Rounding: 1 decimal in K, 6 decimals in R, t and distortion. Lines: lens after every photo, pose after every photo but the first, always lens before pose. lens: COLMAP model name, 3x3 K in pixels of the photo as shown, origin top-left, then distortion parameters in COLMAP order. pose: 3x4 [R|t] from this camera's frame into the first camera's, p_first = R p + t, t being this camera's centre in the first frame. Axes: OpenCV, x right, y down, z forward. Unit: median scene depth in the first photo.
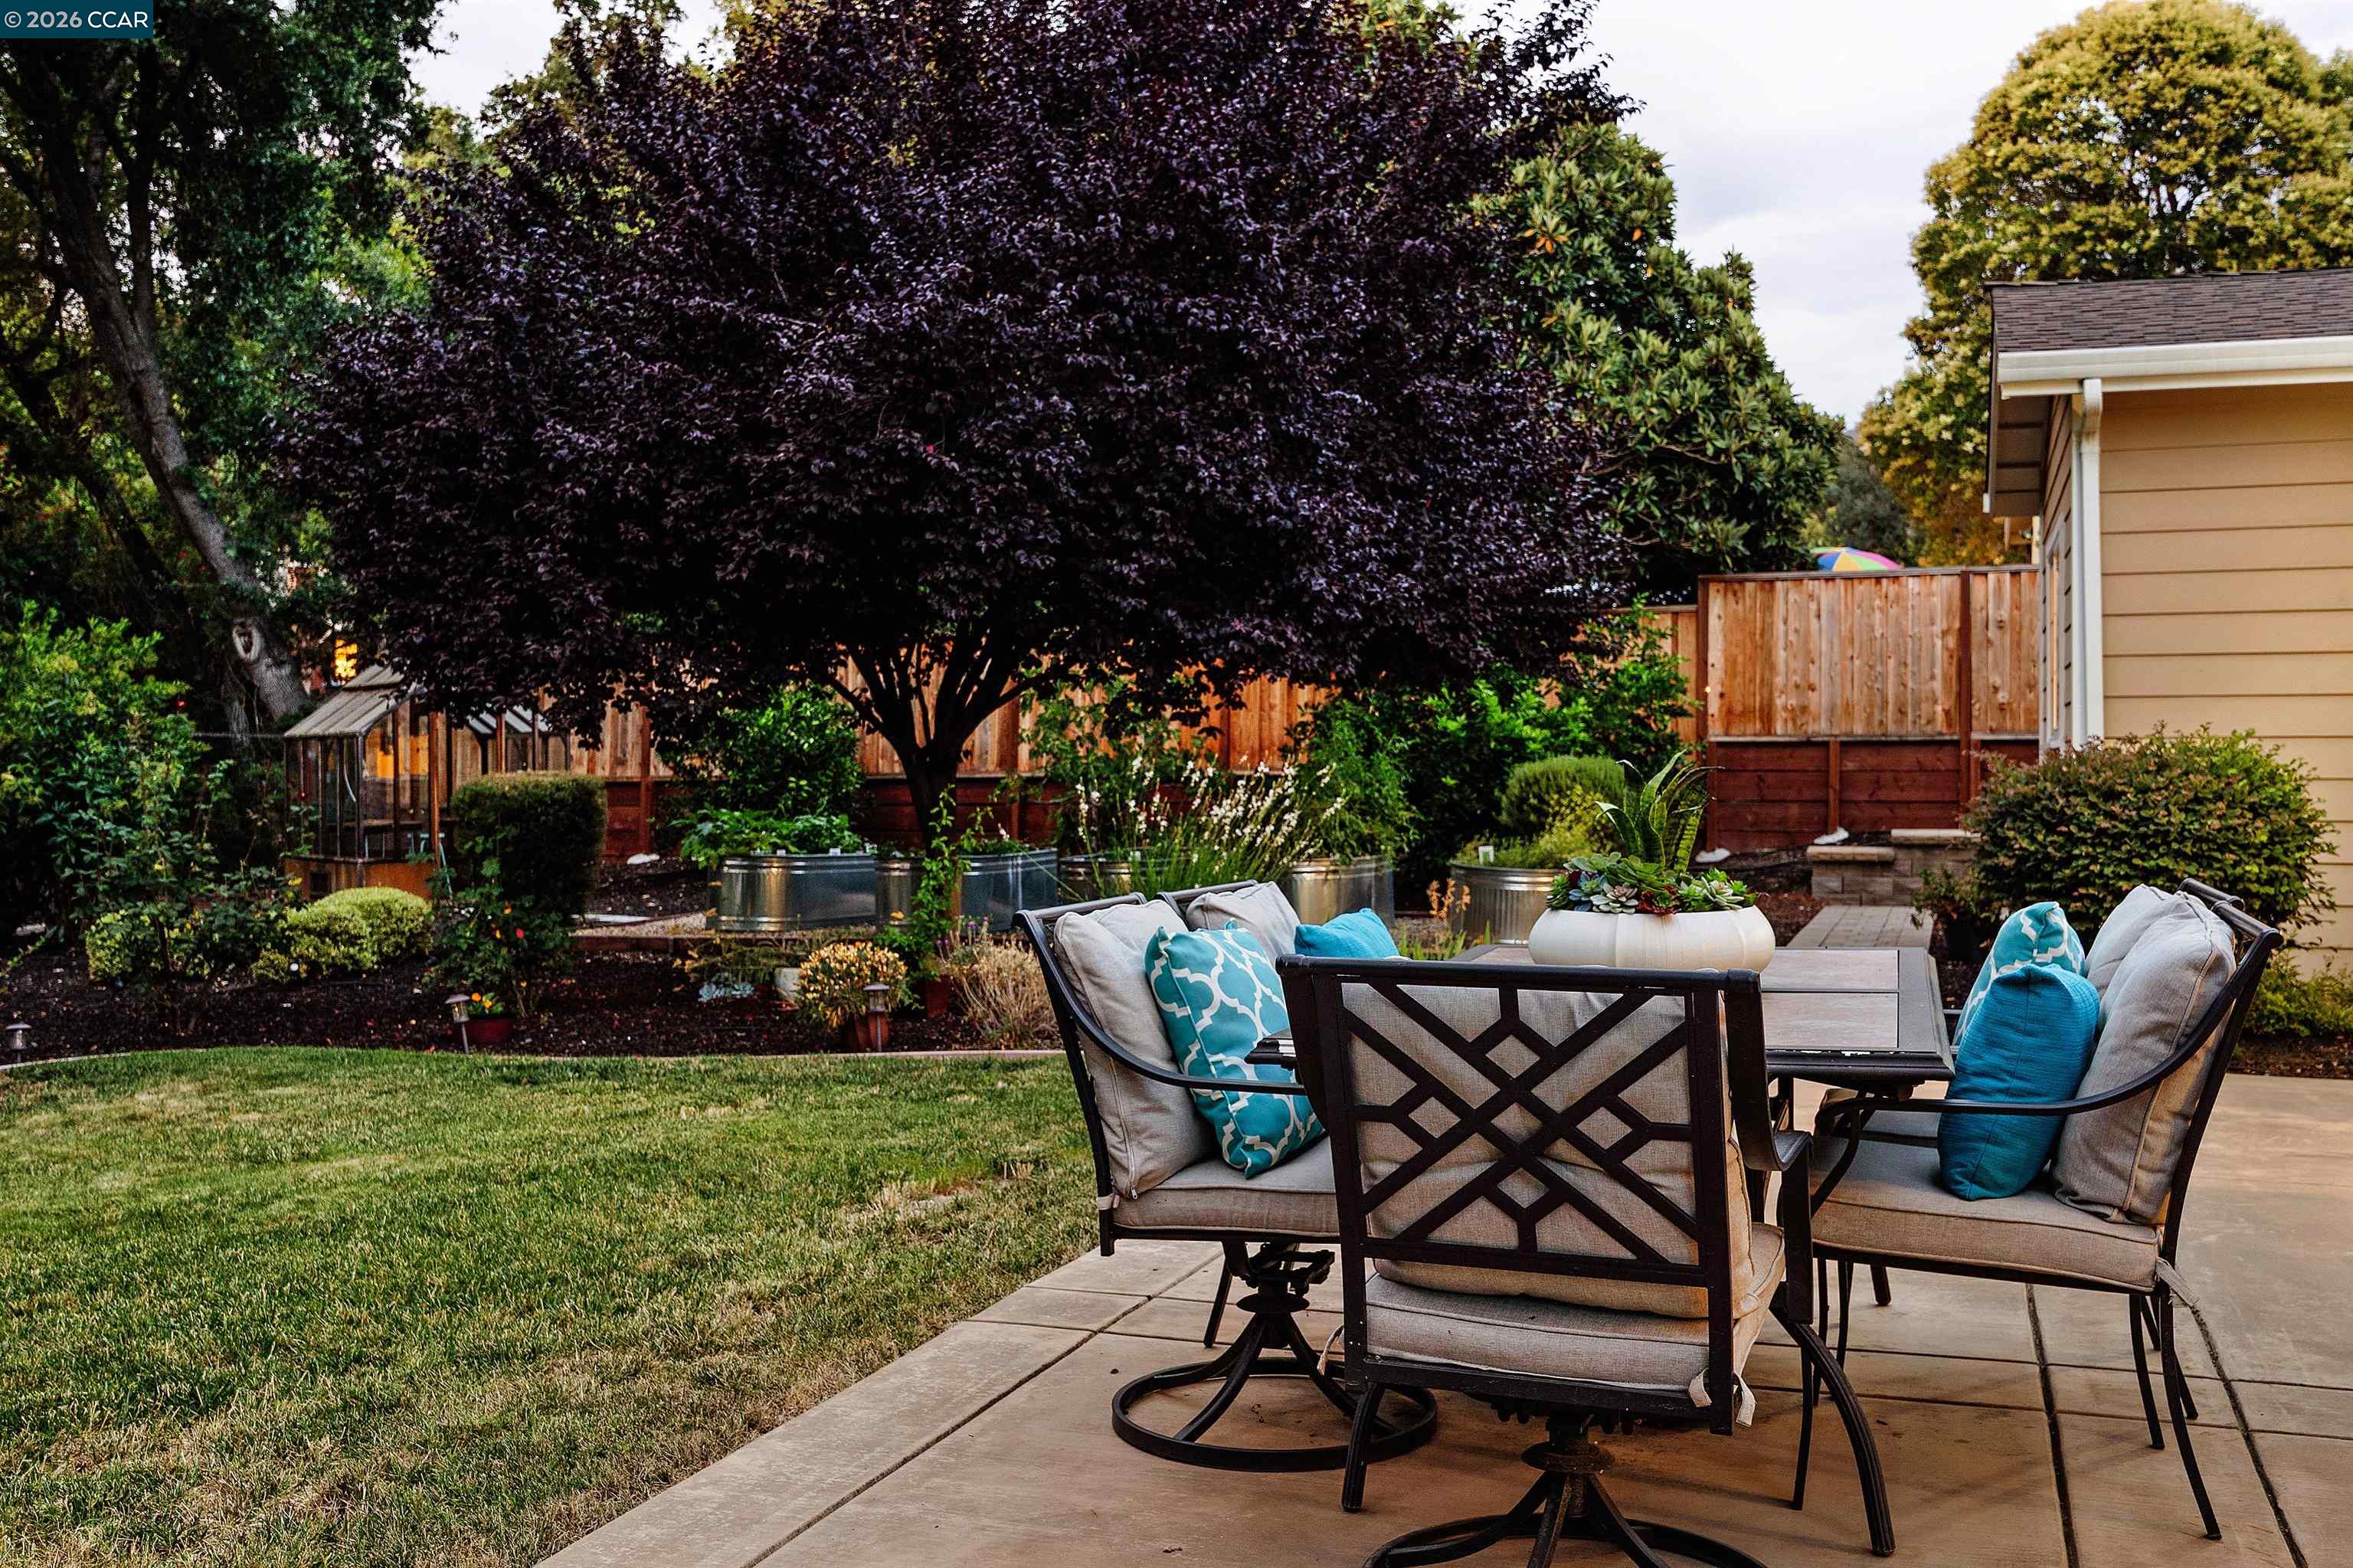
lens RADIAL K [[2187.6, 0, 1187.4], [0, 2187.6, 774.1], [0, 0, 1]] dist [-0.002198, 0.000000]
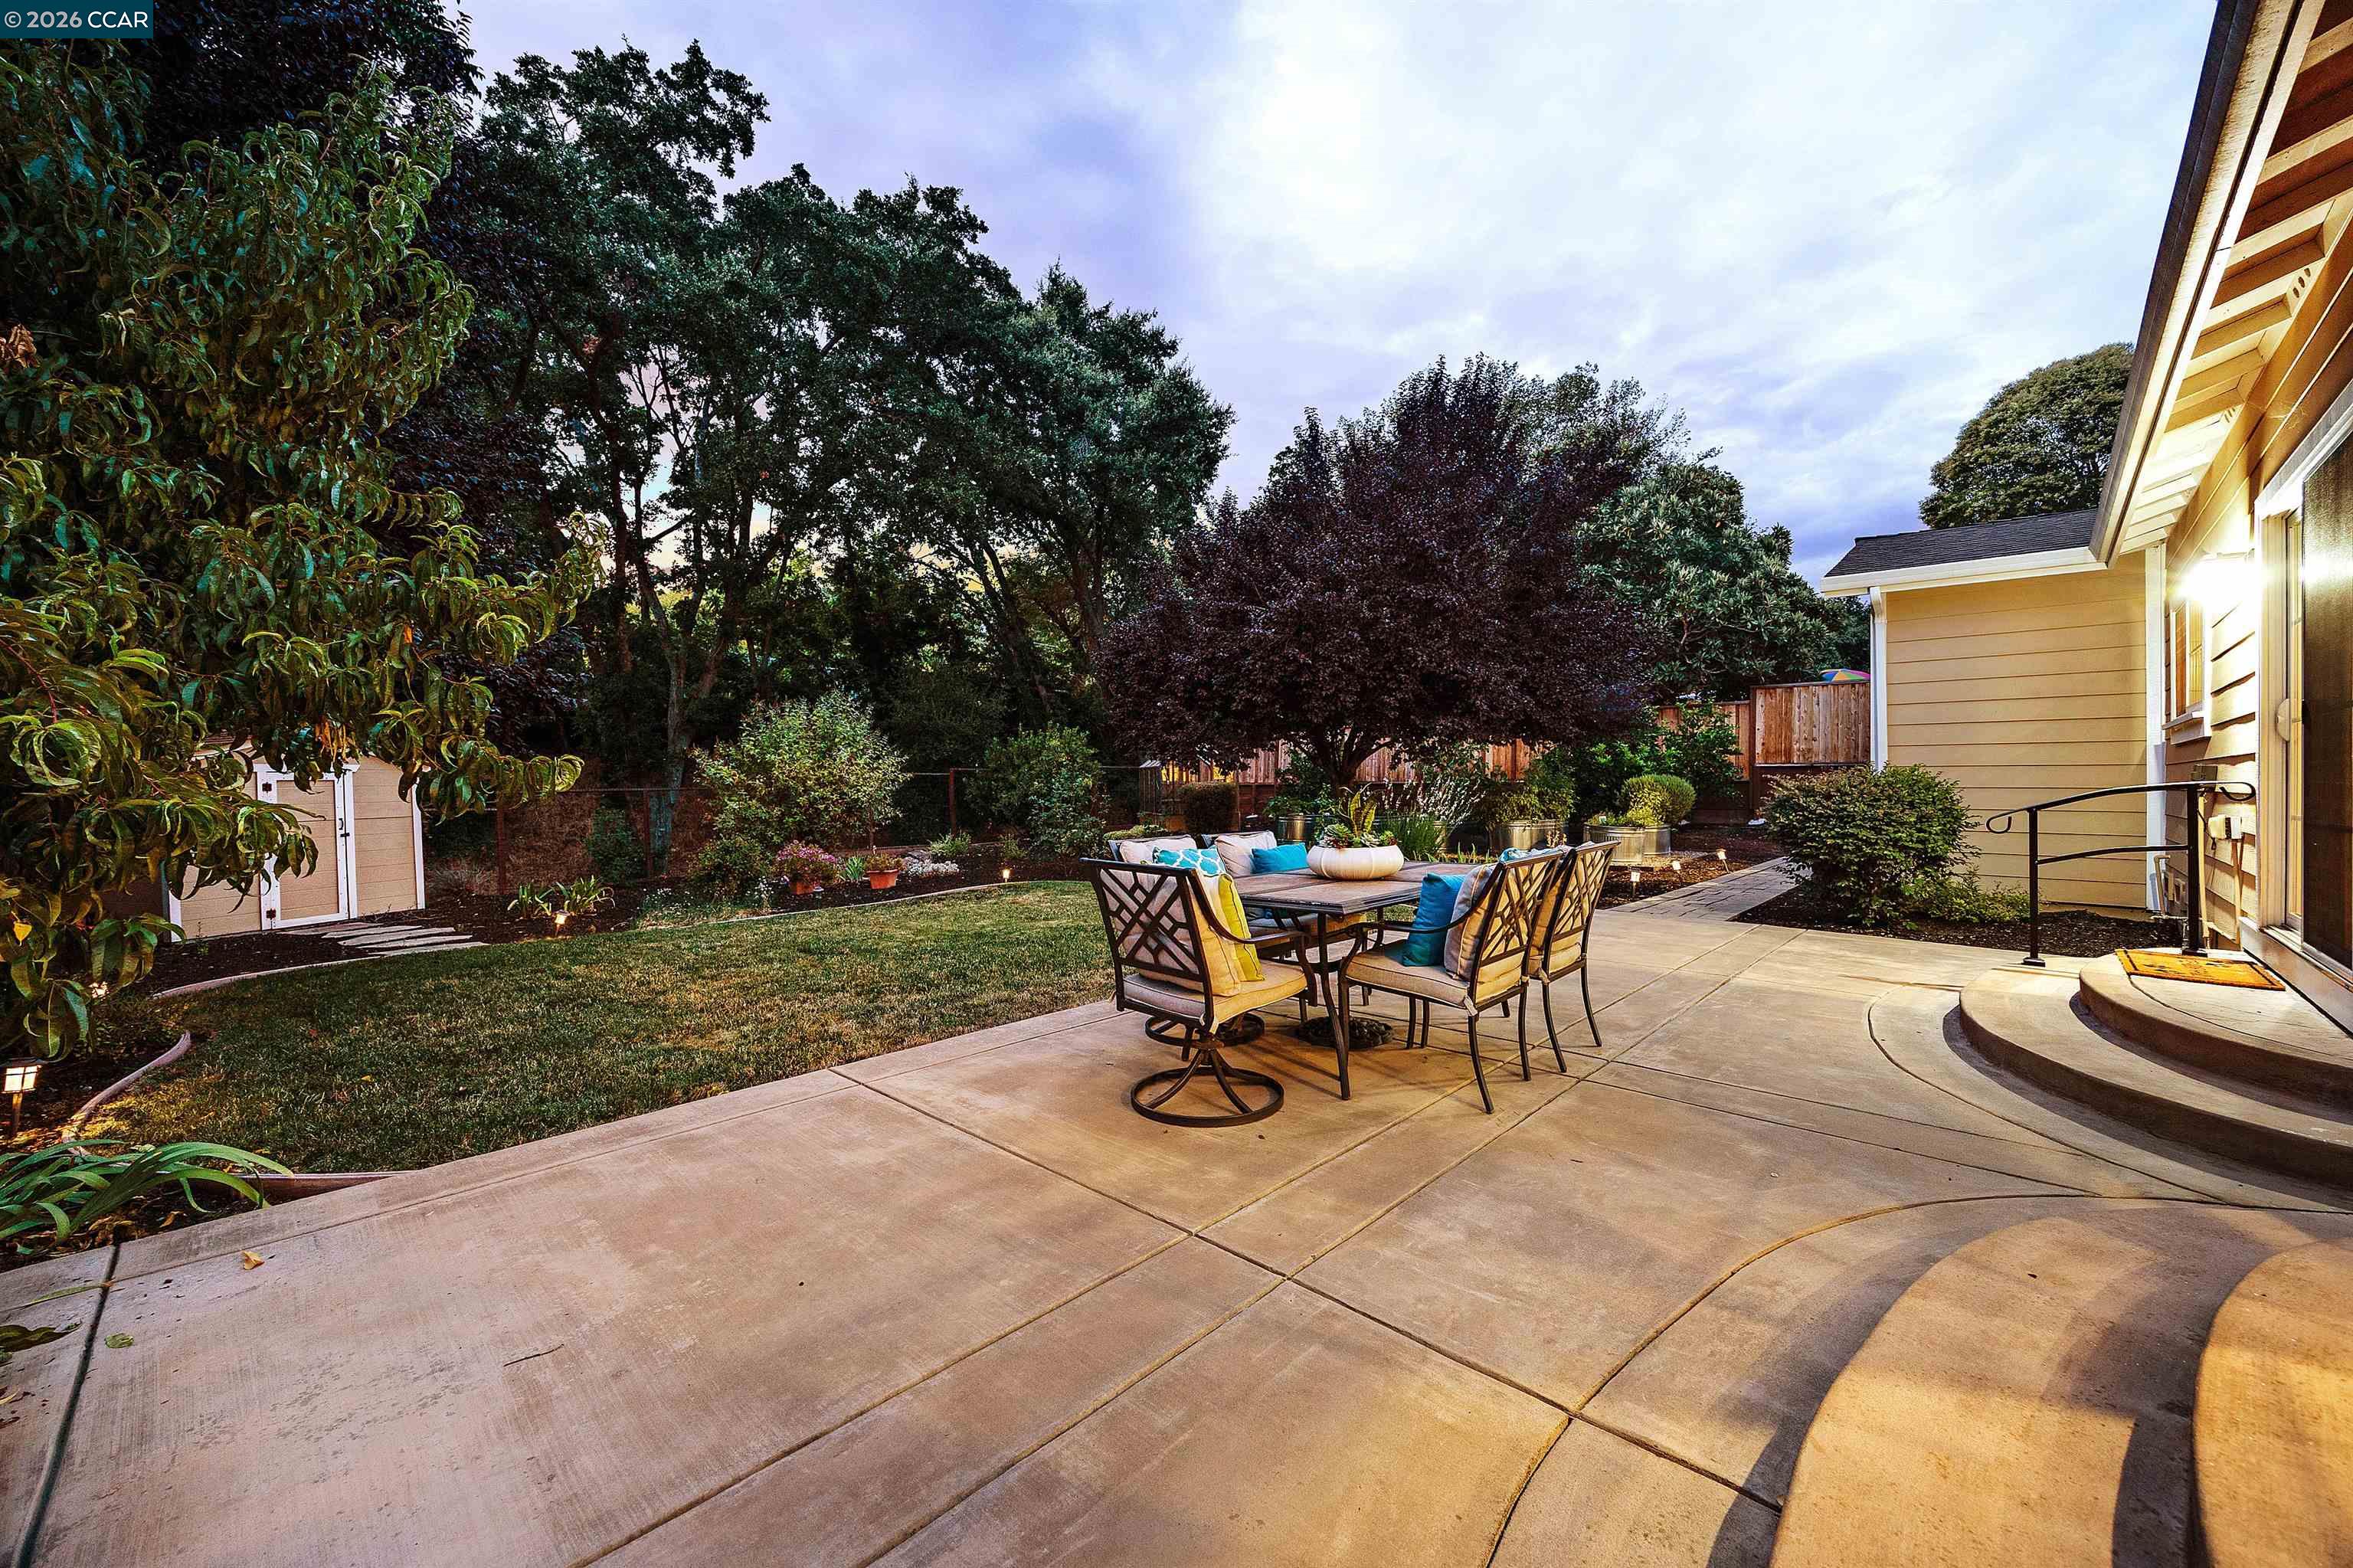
lens RADIAL K [[910.7, 0, 1175.7], [0, 910.7, 780.4], [0, 0, 1]] dist [0.003918, -0.000025]
pose [[0.914971, 0.000162, -0.403519, 0.134754], [0.000376, 0.999999, 0.001254, -0.004759], [0.403518, -0.001299, 0.914971, -0.014914]]
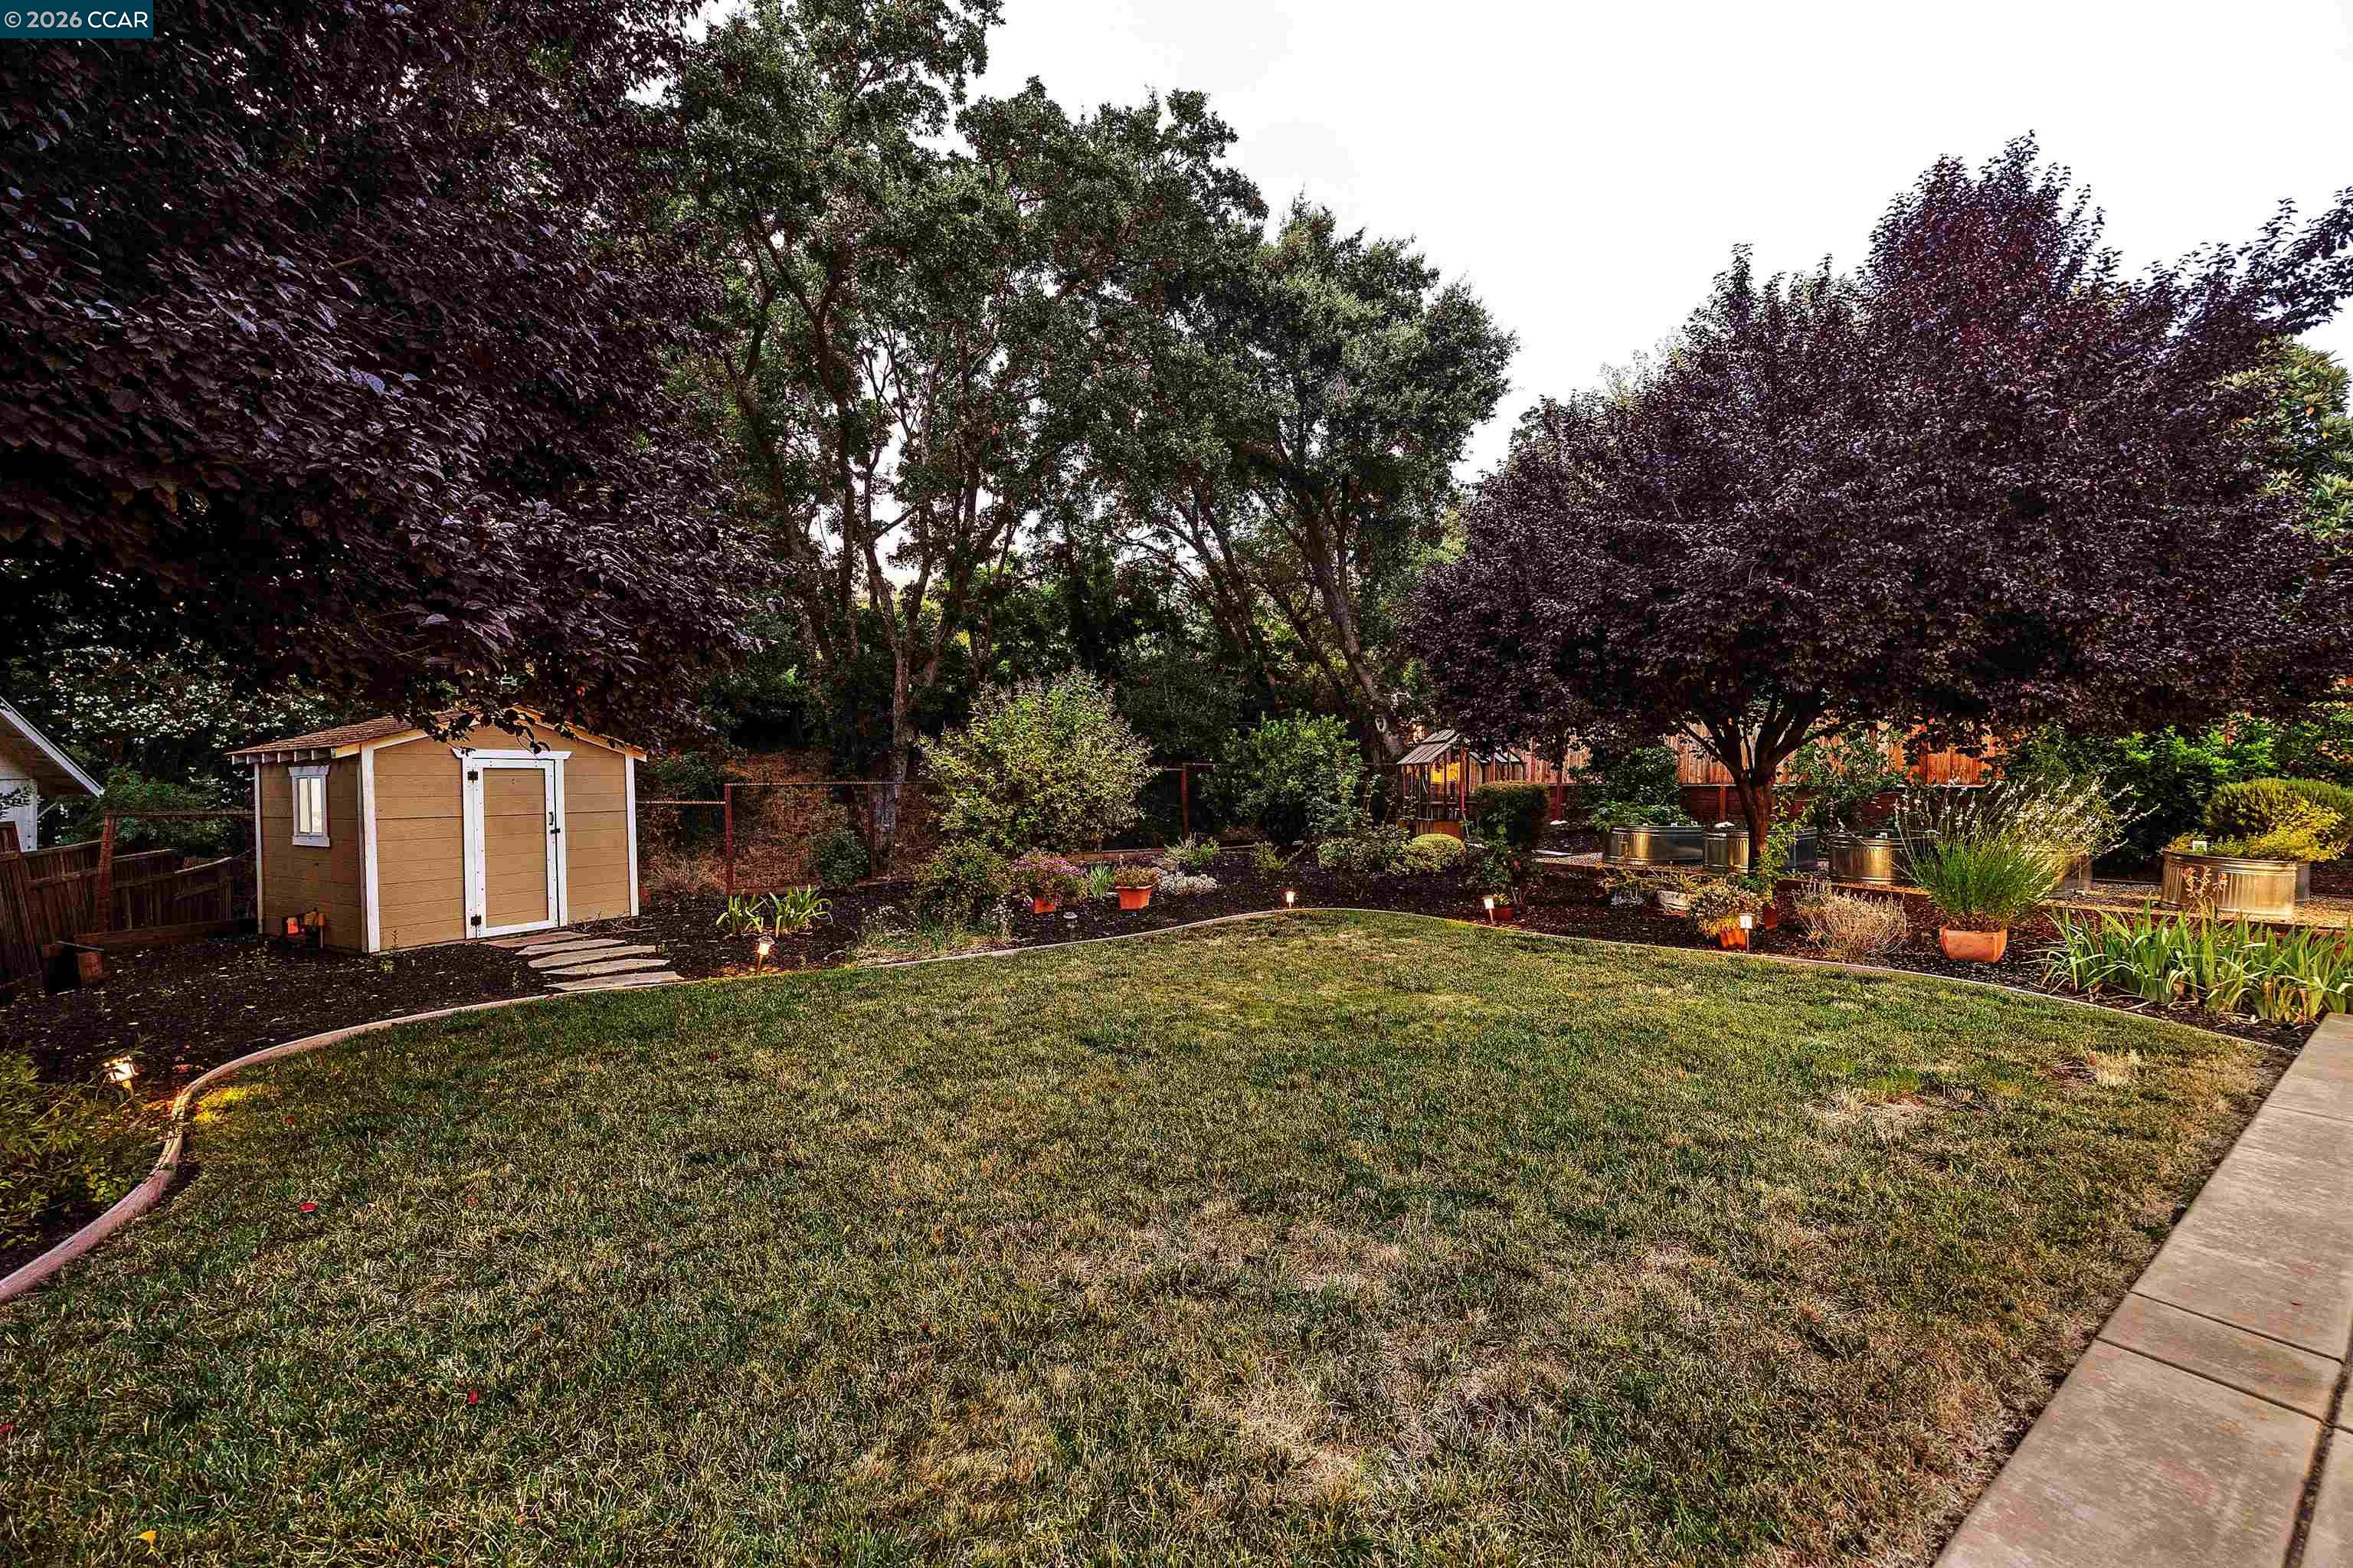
lens RADIAL K [[910.7, 0, 1177.1], [0, 910.7, 785.4], [0, 0, 1]] dist [0.003918, -0.000025]
pose [[0.812887, 0.013629, -0.582263, -0.071023], [-0.010304, 0.999906, 0.009020, -0.001862], [0.582331, -0.001332, 0.812951, 0.141986]]
